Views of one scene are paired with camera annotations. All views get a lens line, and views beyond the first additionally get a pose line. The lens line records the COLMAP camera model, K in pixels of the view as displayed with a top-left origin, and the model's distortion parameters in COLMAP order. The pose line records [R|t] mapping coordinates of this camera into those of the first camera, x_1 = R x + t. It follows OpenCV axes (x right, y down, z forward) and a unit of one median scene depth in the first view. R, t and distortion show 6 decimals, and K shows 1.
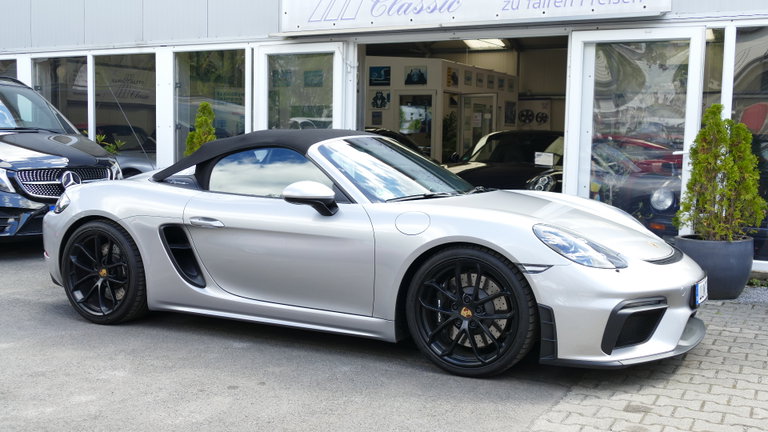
lens RADIAL K [[873.3, 0, 381.9], [0, 873.3, 216.2], [0, 0, 1]] dist [-0.003381, 0.000000]
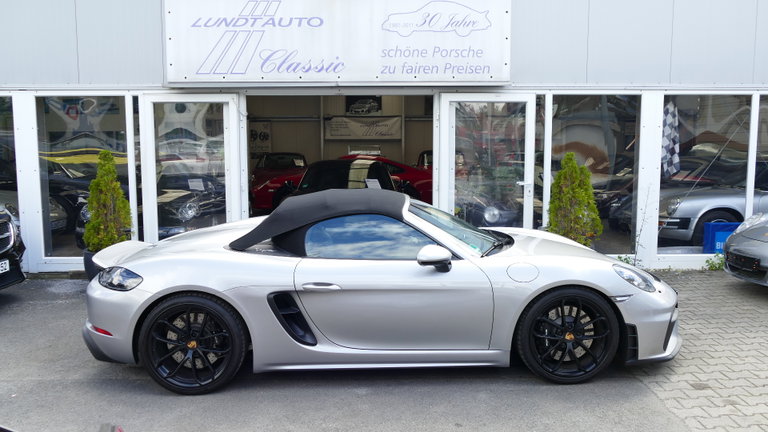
lens RADIAL K [[705.3, 0, 382.8], [0, 705.3, 212.0], [0, 0, 1]] dist [0.003558, 0.000000]
pose [[0.860218, -0.075512, 0.504304, -0.583553], [0.062631, 0.997133, 0.042473, -0.122267], [-0.506065, -0.004951, 0.862481, 0.191573]]
